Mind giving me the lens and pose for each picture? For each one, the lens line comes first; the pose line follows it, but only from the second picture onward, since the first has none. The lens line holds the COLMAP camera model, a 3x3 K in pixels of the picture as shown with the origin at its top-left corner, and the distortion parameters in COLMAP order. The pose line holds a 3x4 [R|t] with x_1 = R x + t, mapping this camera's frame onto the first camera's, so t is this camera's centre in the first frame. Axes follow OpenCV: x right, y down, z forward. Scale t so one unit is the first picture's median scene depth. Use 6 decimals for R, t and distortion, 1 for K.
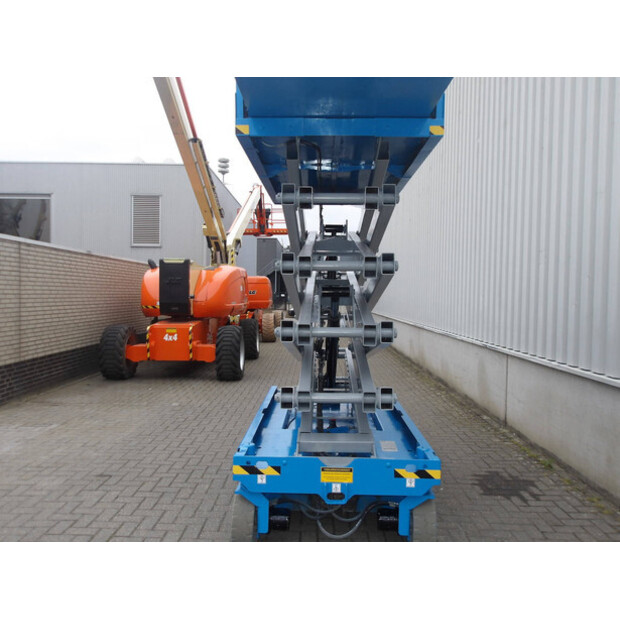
lens RADIAL K [[512.8, 0, 310.7], [0, 512.8, 309.1], [0, 0, 1]] dist [0.003545, 0.004720]
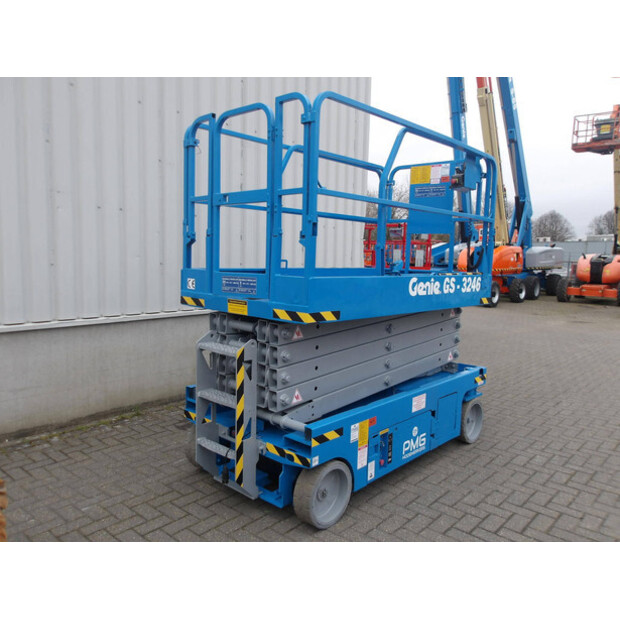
lens RADIAL K [[512.8, 0, 313.1], [0, 512.8, 309.5], [0, 0, 1]] dist [0.003545, 0.004720]
pose [[-0.758349, -0.104045, 0.643492, -0.523497], [-0.018116, 0.990162, 0.138748, -0.060939], [-0.651597, 0.093561, -0.752773, 1.786430]]
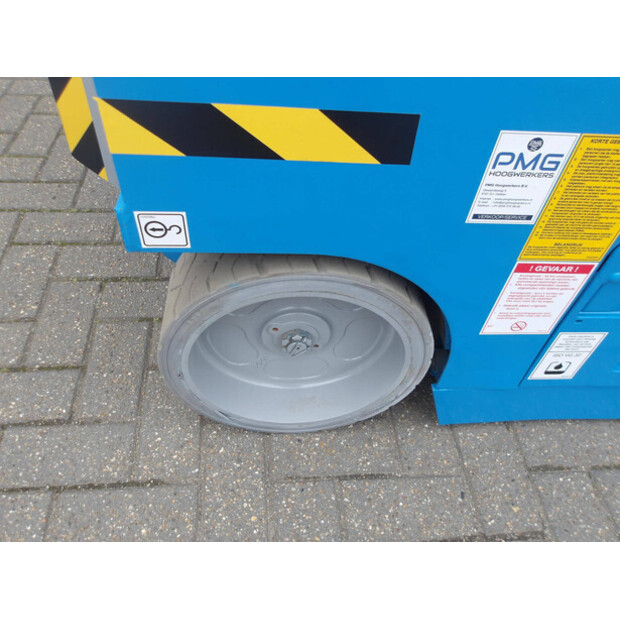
lens RADIAL K [[512.8, 0, 312.6], [0, 512.8, 306.7], [0, 0, 1]] dist [0.003545, 0.004720]
pose [[-0.080747, -0.758666, 0.646456, -0.200125], [-0.055197, 0.650982, 0.757083, 0.152380], [-0.995205, 0.025450, -0.094441, 1.254060]]
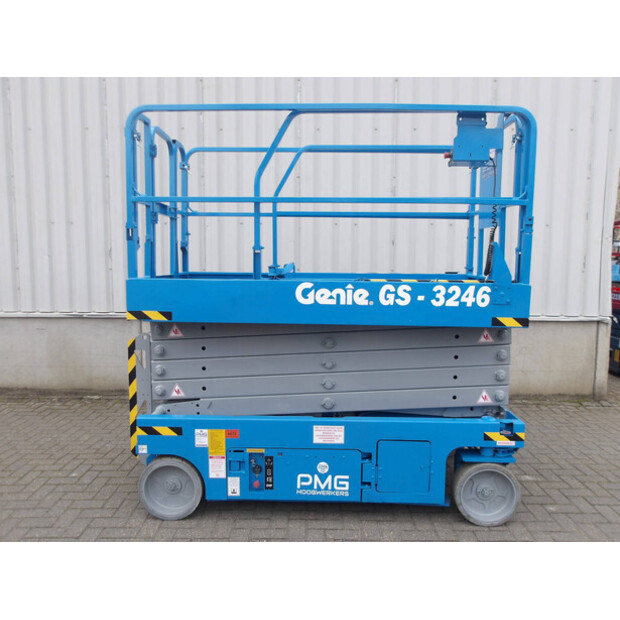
lens RADIAL K [[512.8, 0, 309.3], [0, 512.8, 308.0], [0, 0, 1]] dist [0.003545, 0.004720]
pose [[0.007949, -0.111920, 0.993685, -0.820054], [0.022712, 0.993481, 0.111716, -0.043805], [-0.999710, 0.021680, 0.010439, 1.023087]]
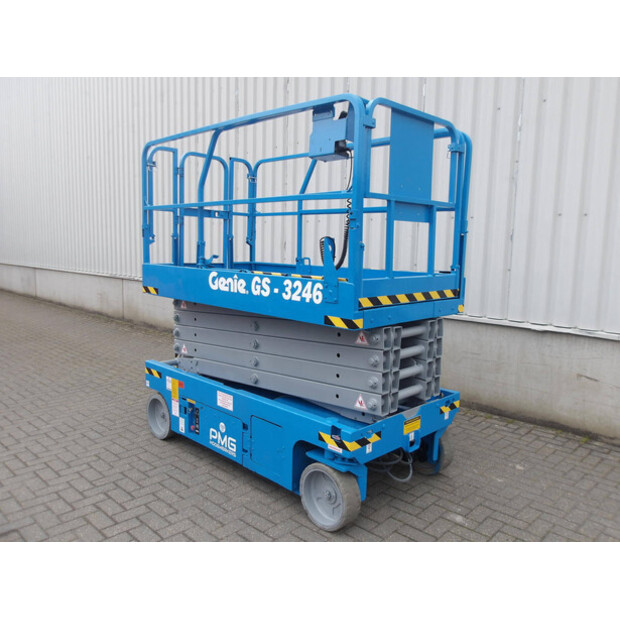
lens RADIAL K [[512.8, 0, 306.4], [0, 512.8, 307.3], [0, 0, 1]] dist [0.003545, 0.004720]
pose [[0.692603, -0.087306, 0.716016, -0.622489], [0.010619, 0.993775, 0.110902, -0.033592], [-0.721241, -0.069208, 0.689218, 0.312302]]
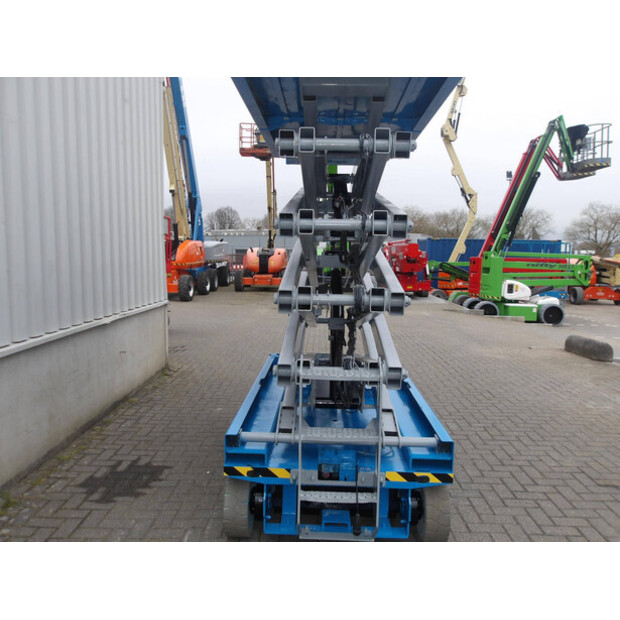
lens RADIAL K [[512.8, 0, 312.6], [0, 512.8, 308.5], [0, 0, 1]] dist [0.003545, 0.004720]
pose [[-0.999596, -0.028352, -0.002058, 0.086887], [-0.028374, 0.990731, 0.132840, -0.056199], [-0.001727, 0.132845, -0.991135, 1.908996]]
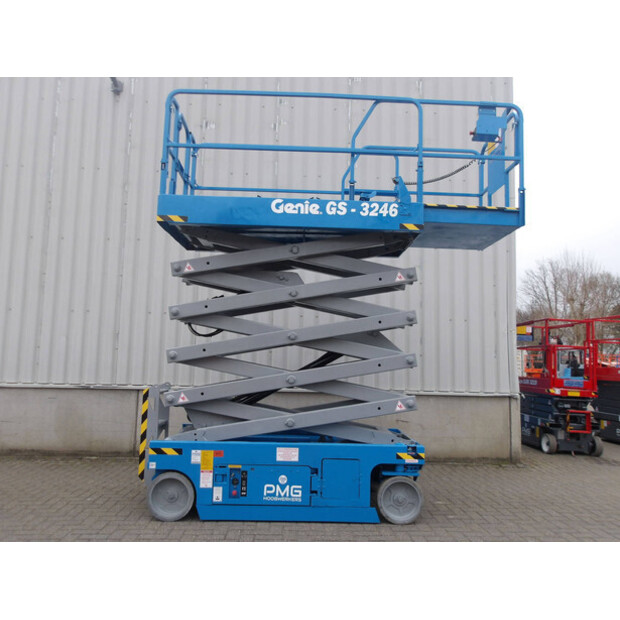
lens RADIAL K [[512.8, 0, 309.4], [0, 512.8, 308.7], [0, 0, 1]] dist [0.003545, 0.004720]
pose [[-0.040056, 0.089405, 0.995190, -1.169167], [0.005604, 0.995993, -0.089252, 0.019658], [-0.999182, 0.002002, -0.040397, 1.004016]]
